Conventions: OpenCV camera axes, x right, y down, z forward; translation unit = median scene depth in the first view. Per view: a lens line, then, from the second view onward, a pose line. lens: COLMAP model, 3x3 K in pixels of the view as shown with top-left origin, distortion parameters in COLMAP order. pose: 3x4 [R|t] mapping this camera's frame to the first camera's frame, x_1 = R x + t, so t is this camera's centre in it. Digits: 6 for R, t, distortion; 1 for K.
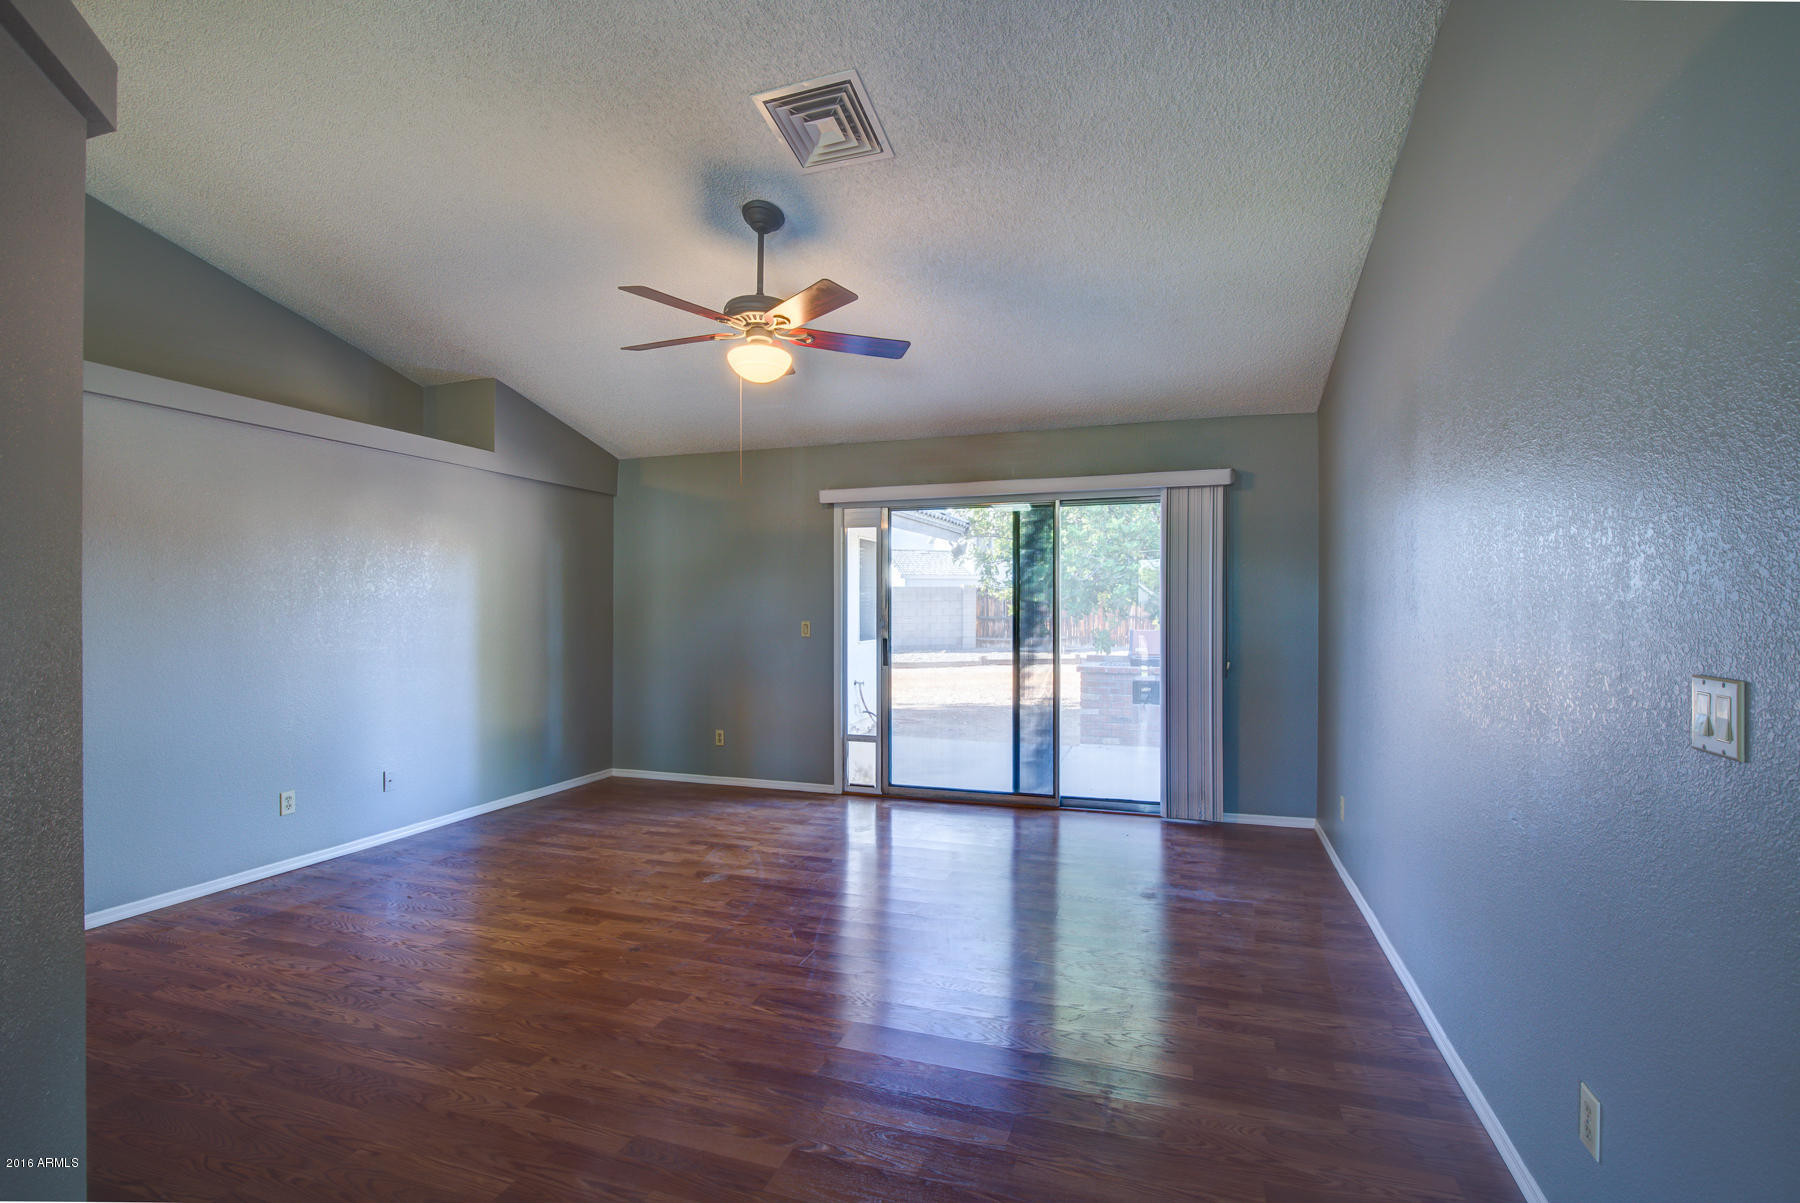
lens RADIAL K [[837.7, 0, 909.1], [0, 837.7, 602.9], [0, 0, 1]] dist [-0.003475, -0.000497]
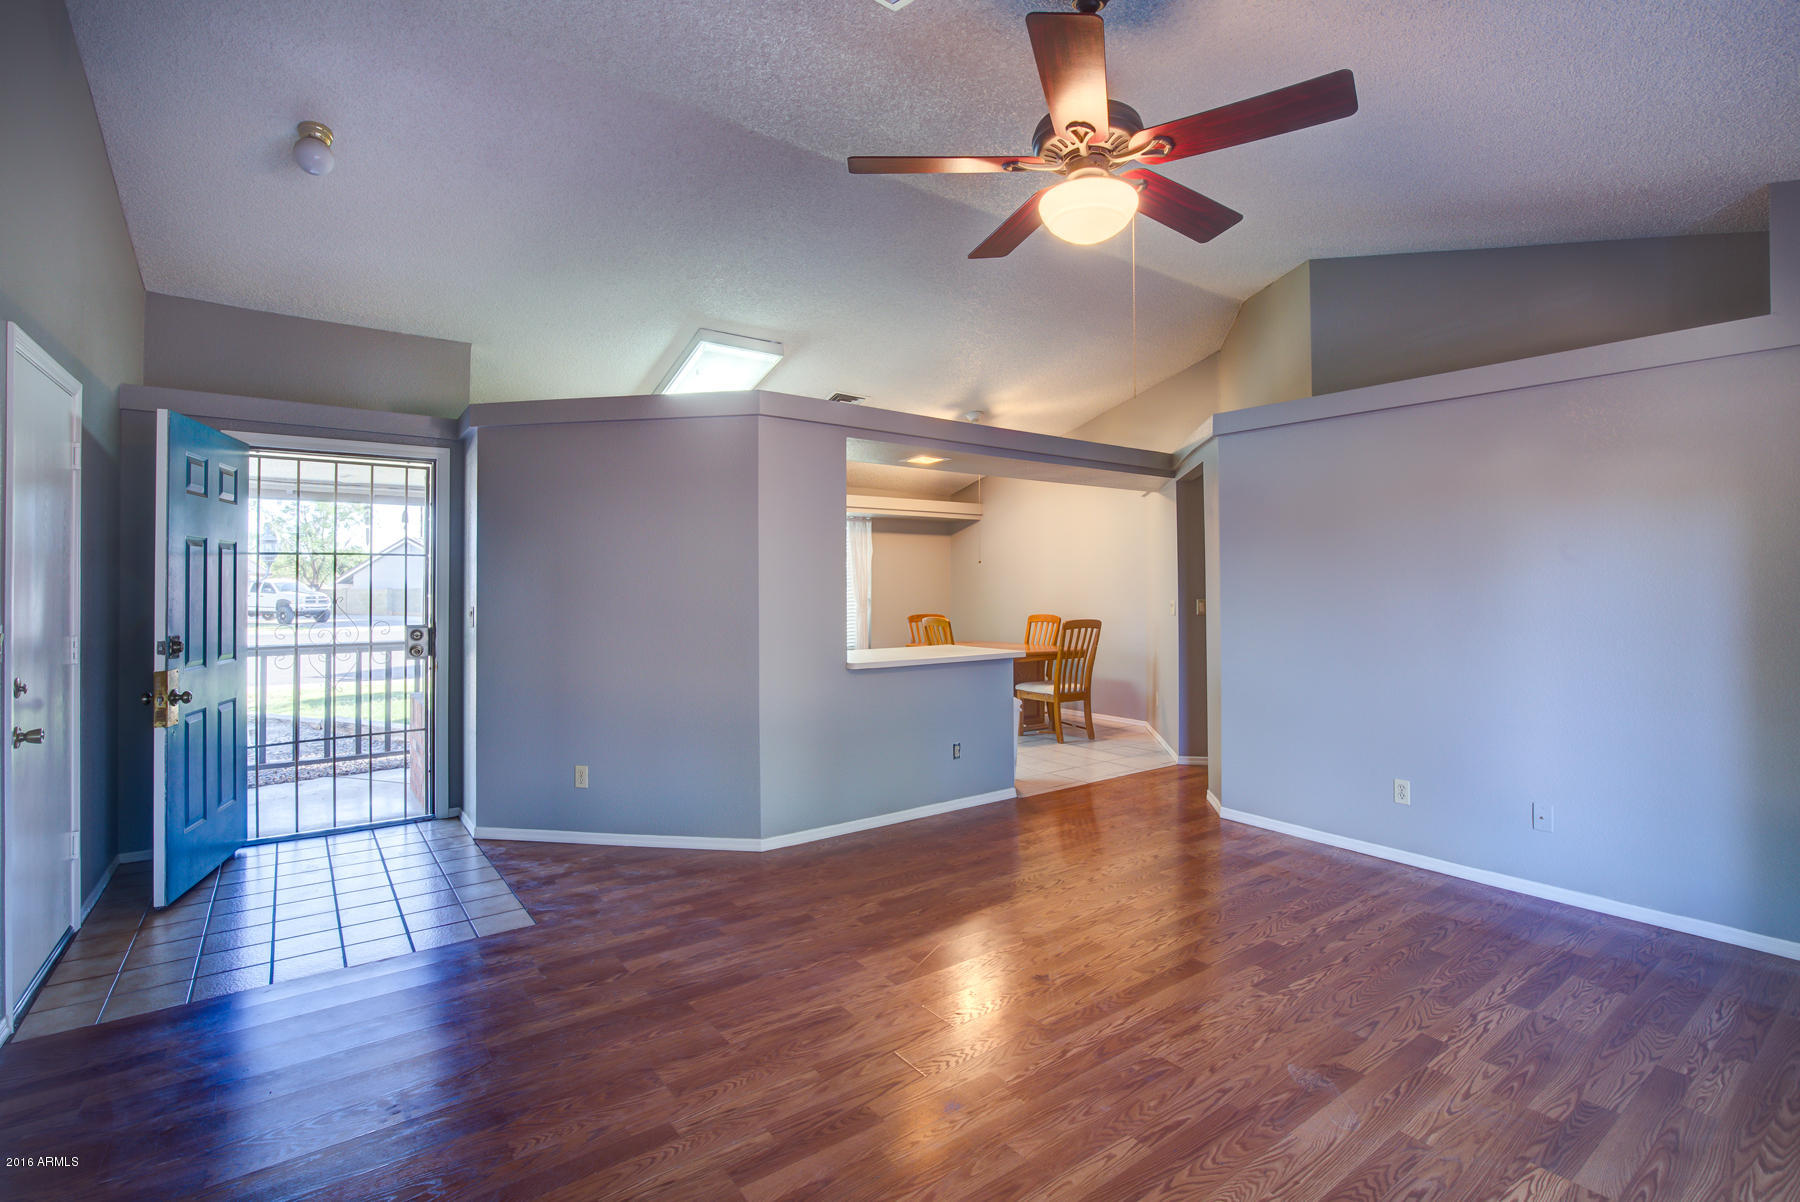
lens RADIAL K [[837.7, 0, 915.5], [0, 837.7, 591.2], [0, 0, 1]] dist [-0.003475, -0.000497]
pose [[-0.576422, 0.002125, -0.817149, 0.382794], [0.004094, 0.999992, -0.000287, 0.007047], [0.817142, -0.003511, -0.576426, 1.156371]]
